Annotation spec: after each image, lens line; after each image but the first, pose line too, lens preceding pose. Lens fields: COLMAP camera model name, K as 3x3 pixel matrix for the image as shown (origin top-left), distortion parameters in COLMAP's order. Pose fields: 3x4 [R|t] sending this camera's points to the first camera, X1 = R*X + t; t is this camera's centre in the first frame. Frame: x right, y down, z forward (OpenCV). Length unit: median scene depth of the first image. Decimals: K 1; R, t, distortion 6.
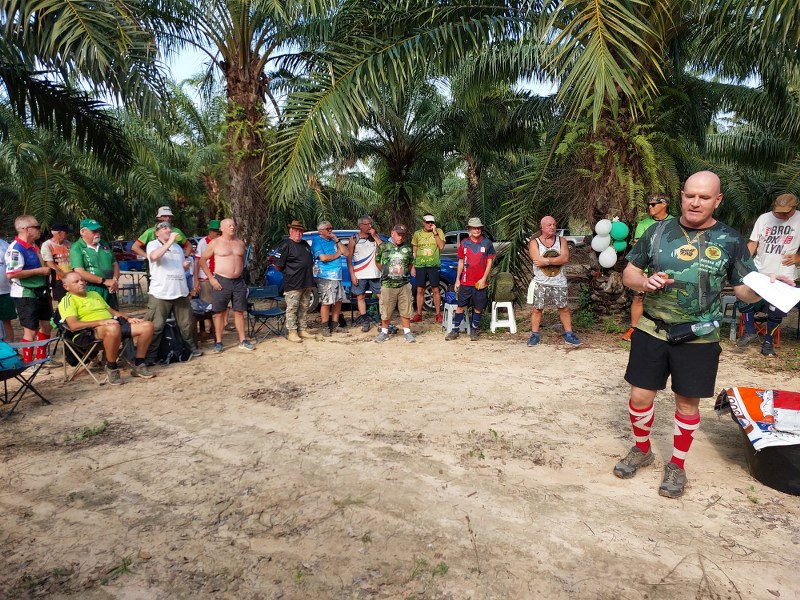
lens RADIAL K [[542.5, 0, 404.4], [0, 542.5, 304.0], [0, 0, 1]] dist [0.020453, -0.021358]
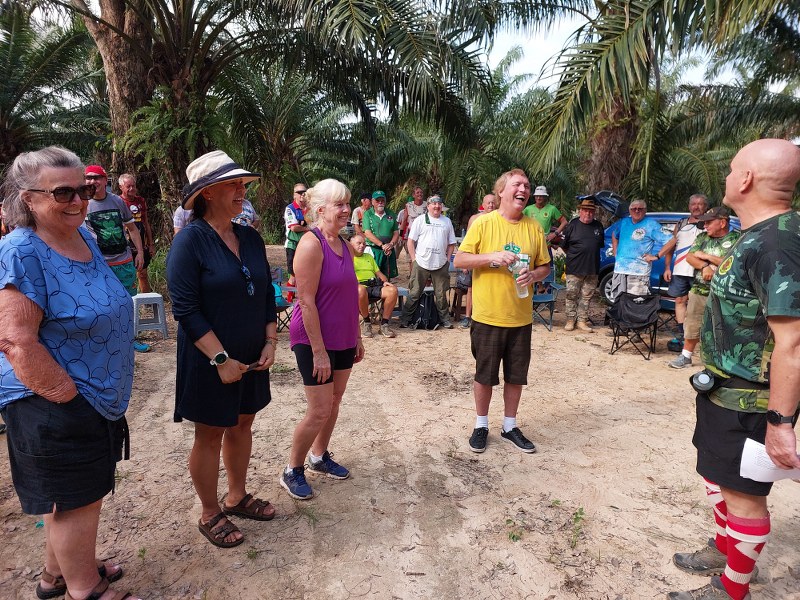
lens RADIAL K [[542.5, 0, 401.8], [0, 542.5, 302.3], [0, 0, 1]] dist [0.020453, -0.021358]
pose [[0.705768, 0.169383, -0.687896, 0.254636], [-0.142592, 0.985089, 0.096266, -0.038168], [0.693944, 0.030147, 0.719397, 0.201782]]
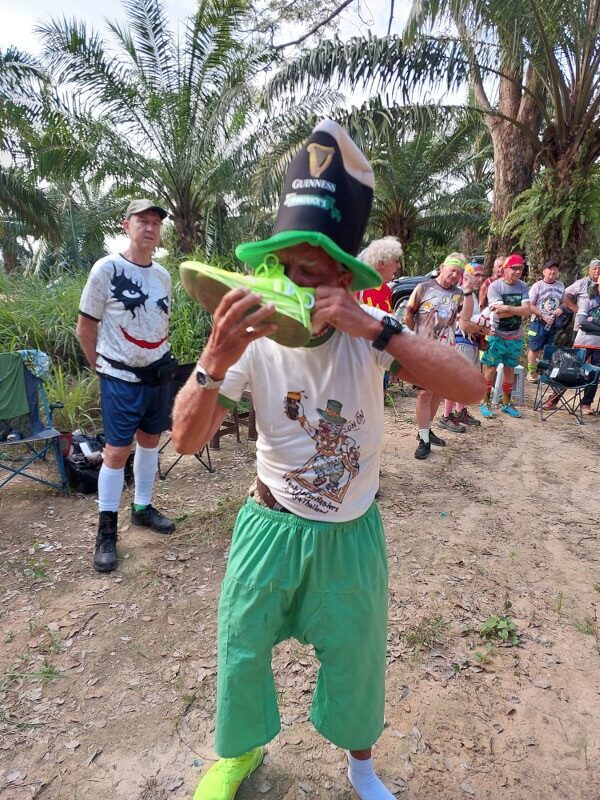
lens RADIAL K [[542.5, 0, 306.5], [0, 542.5, 414.1], [0, 0, 1]] dist [0.020453, -0.021358]
pose [[0.026797, 0.288101, -0.957225, 0.332375], [-0.149016, 0.948021, 0.281159, -0.048582], [0.988472, 0.135108, 0.068336, 0.123209]]
